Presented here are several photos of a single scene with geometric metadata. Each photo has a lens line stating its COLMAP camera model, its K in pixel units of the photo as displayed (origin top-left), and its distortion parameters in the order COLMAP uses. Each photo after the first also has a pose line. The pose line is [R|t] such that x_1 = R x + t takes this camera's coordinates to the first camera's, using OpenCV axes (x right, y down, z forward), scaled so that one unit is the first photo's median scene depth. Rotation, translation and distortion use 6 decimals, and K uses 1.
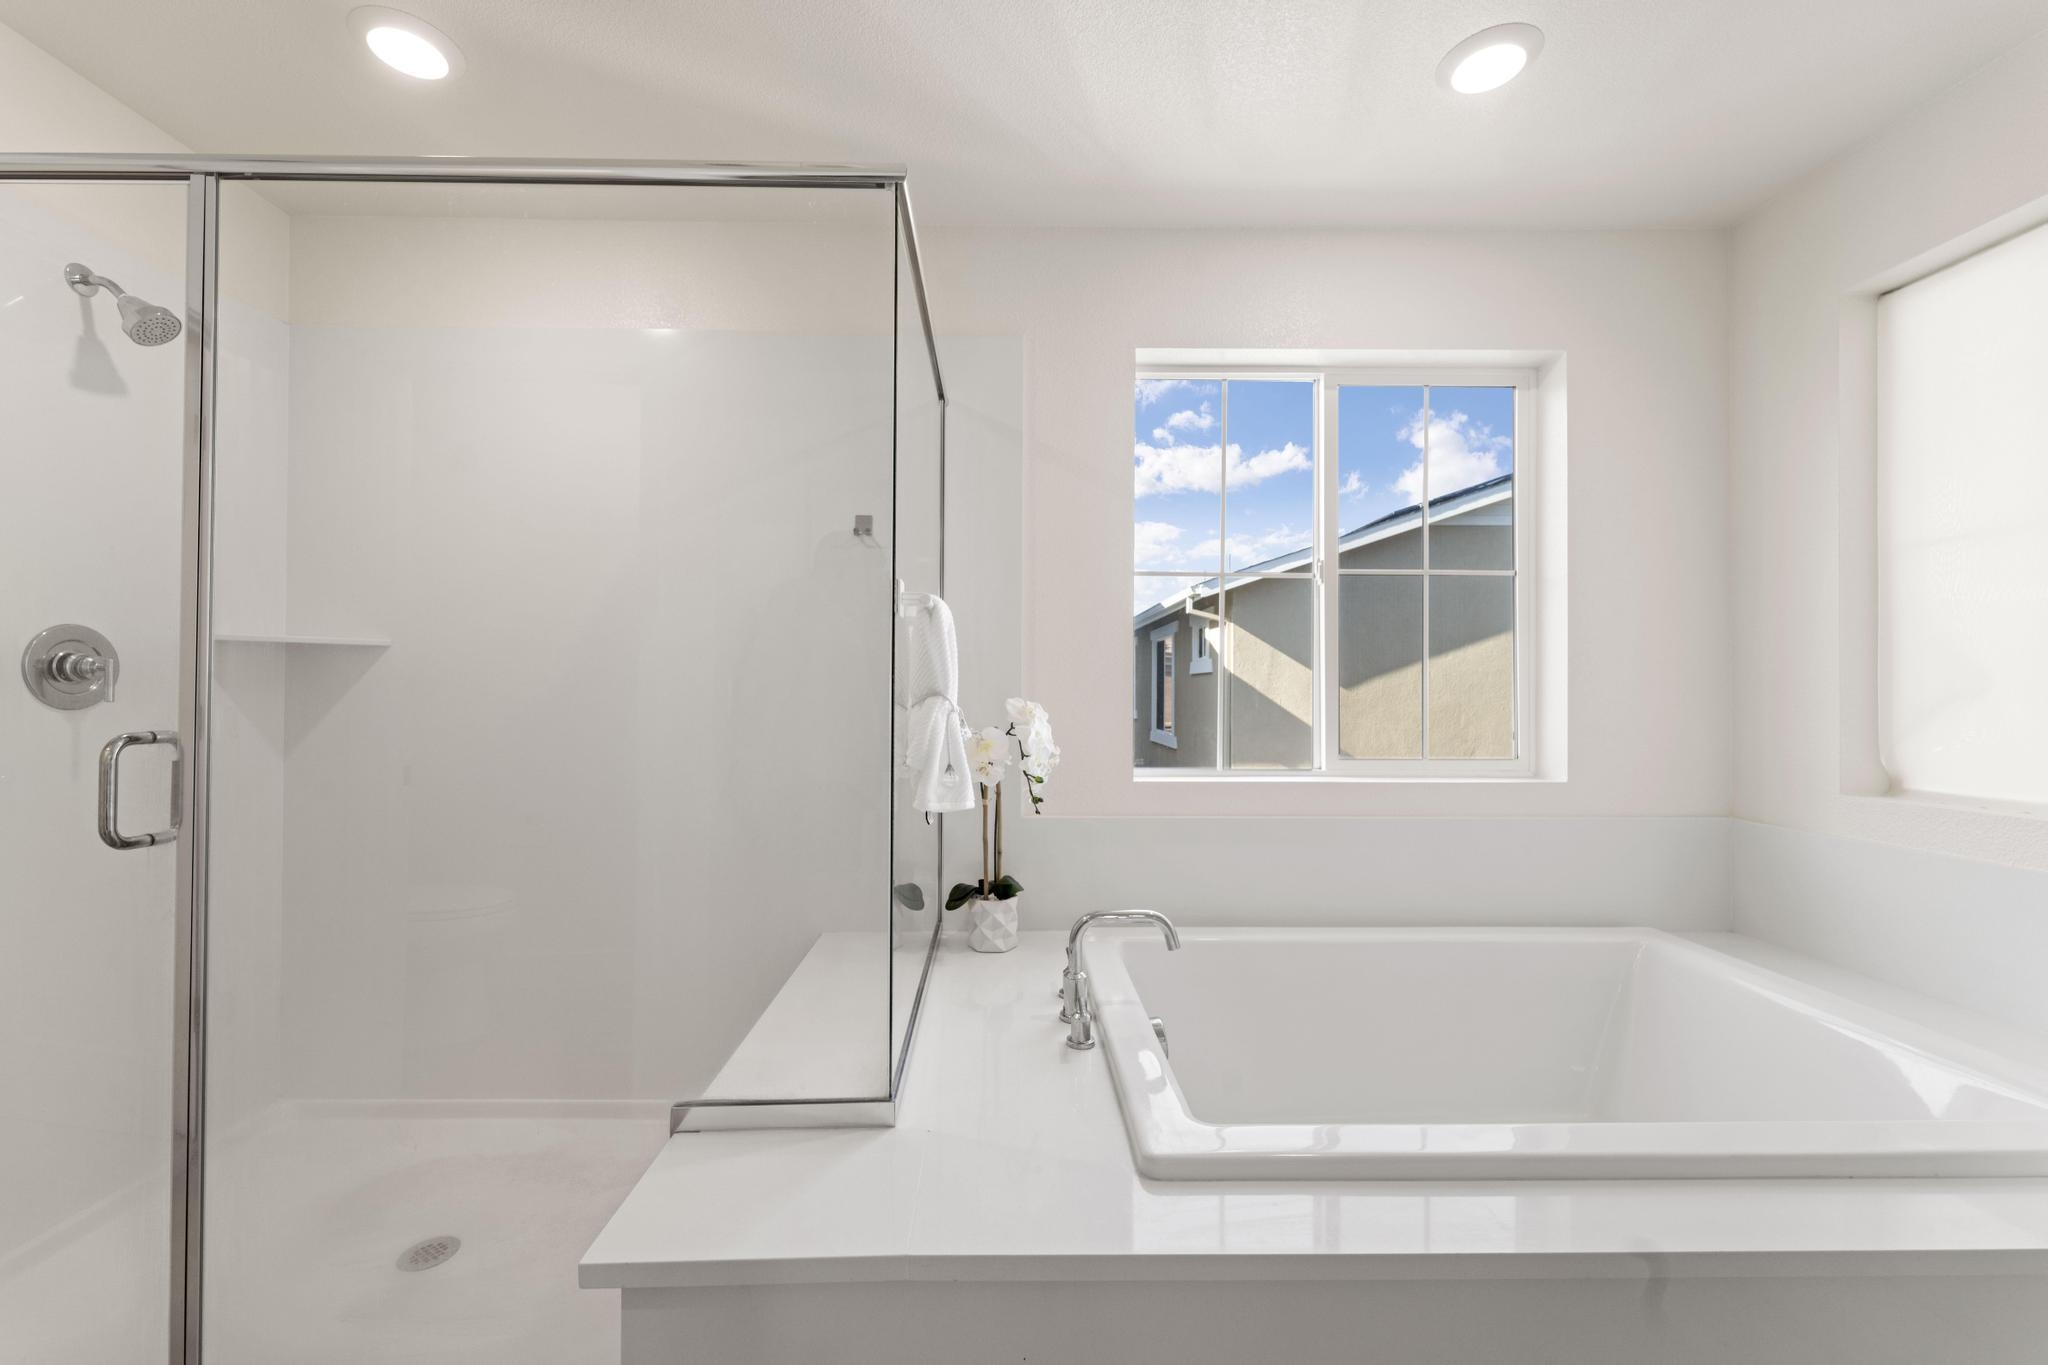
lens RADIAL K [[821.8, 0, 1021.5], [0, 821.8, 682.0], [0, 0, 1]] dist [0.000817, -0.001643]
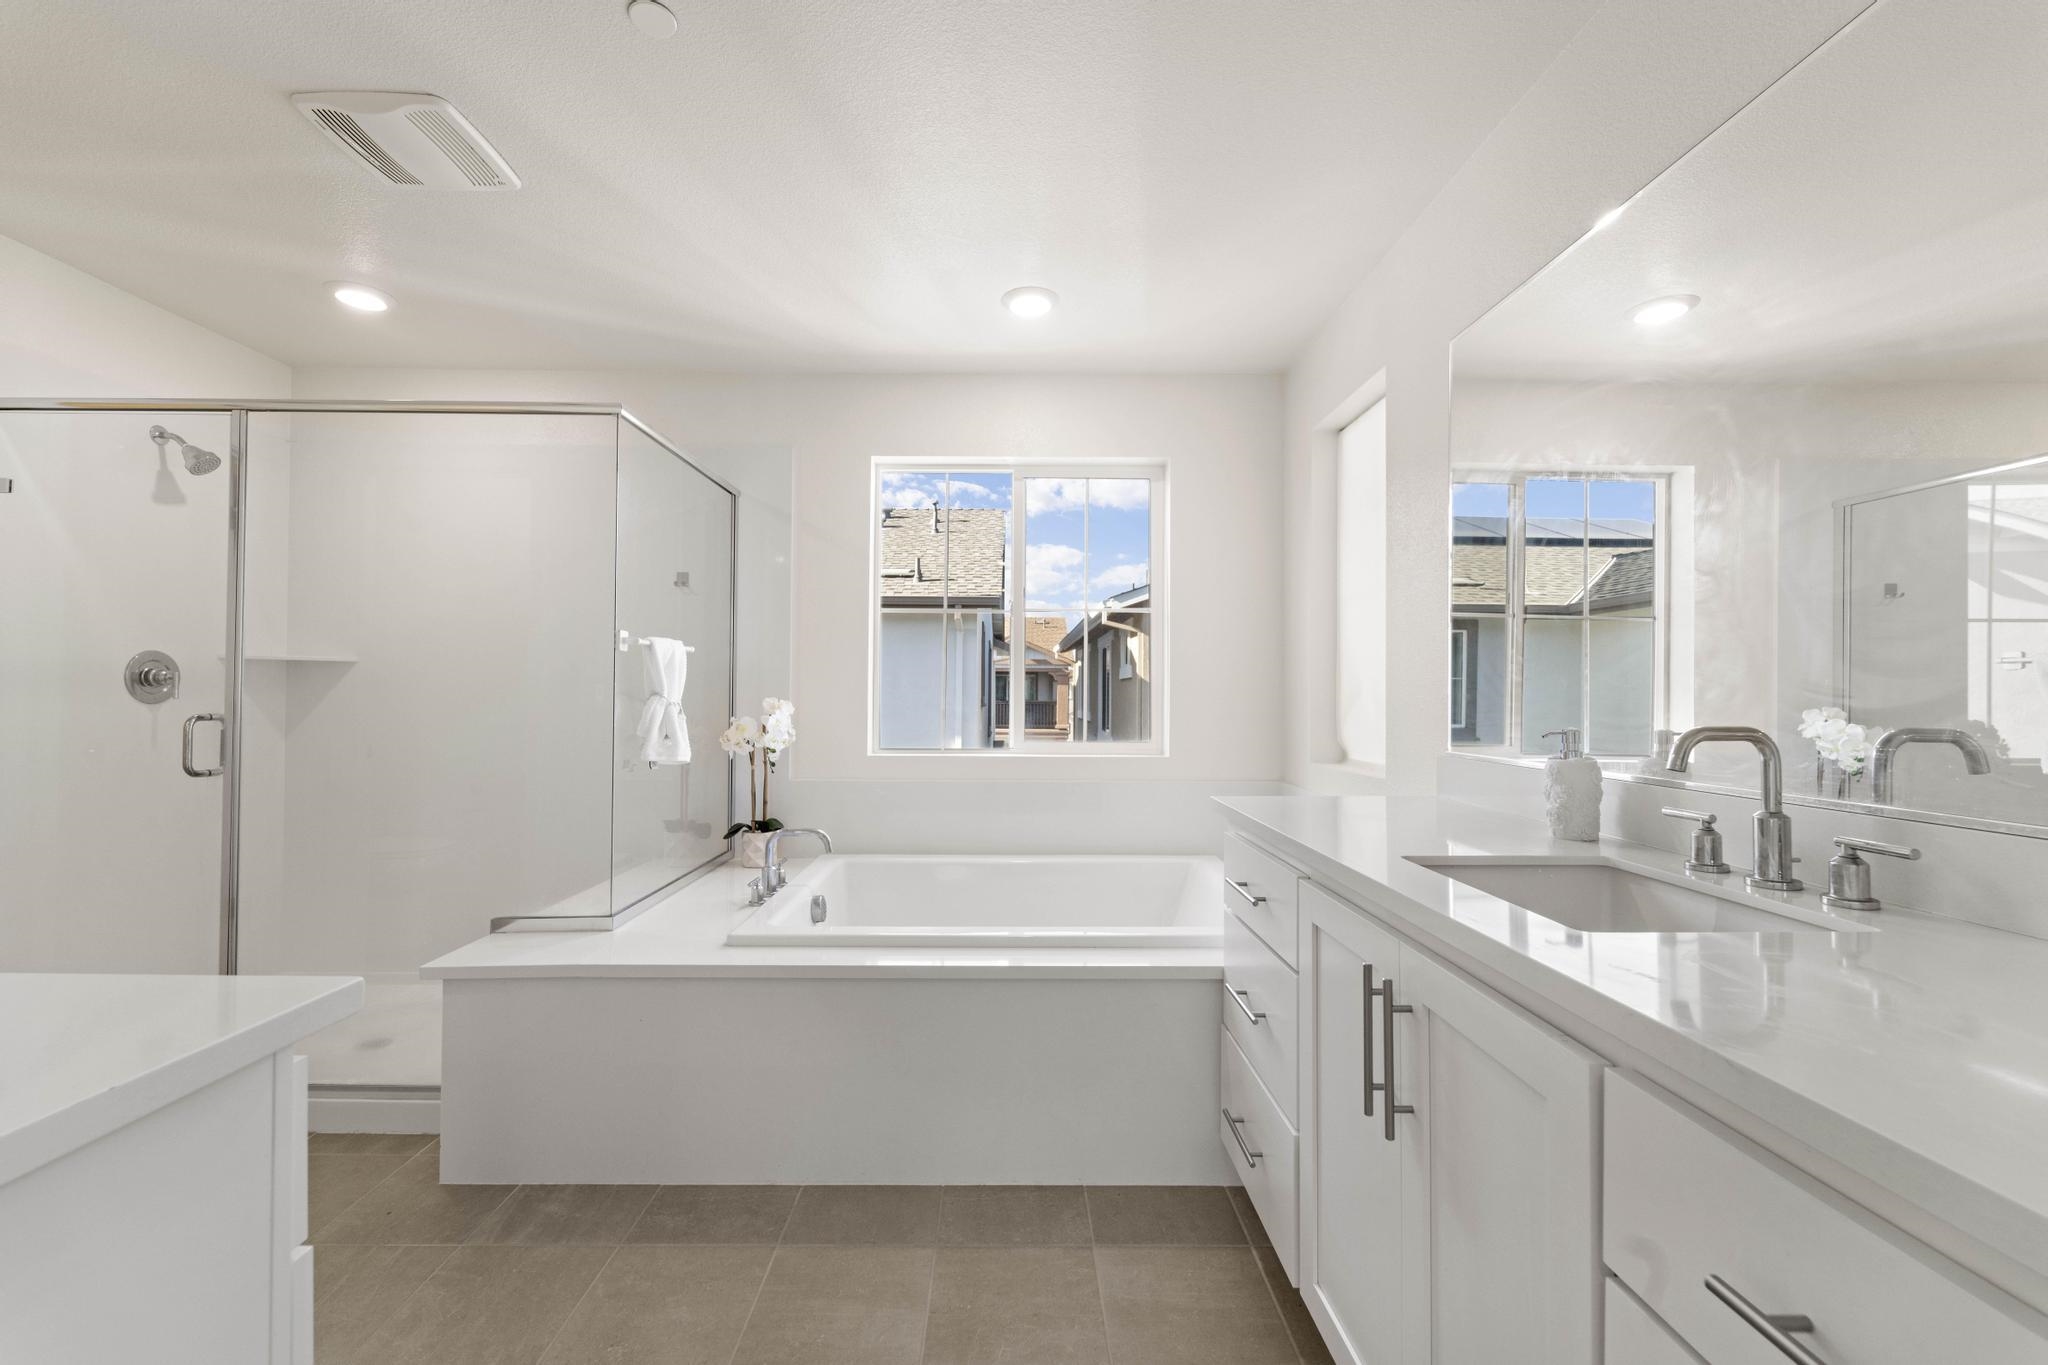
lens RADIAL K [[821.8, 0, 1021.9], [0, 821.8, 684.5], [0, 0, 1]] dist [0.000817, -0.001643]
pose [[0.999973, 0.001176, -0.007311, 0.545899], [-0.001199, 0.999994, -0.003196, -0.000572], [0.007307, 0.003205, 0.999968, -0.584775]]
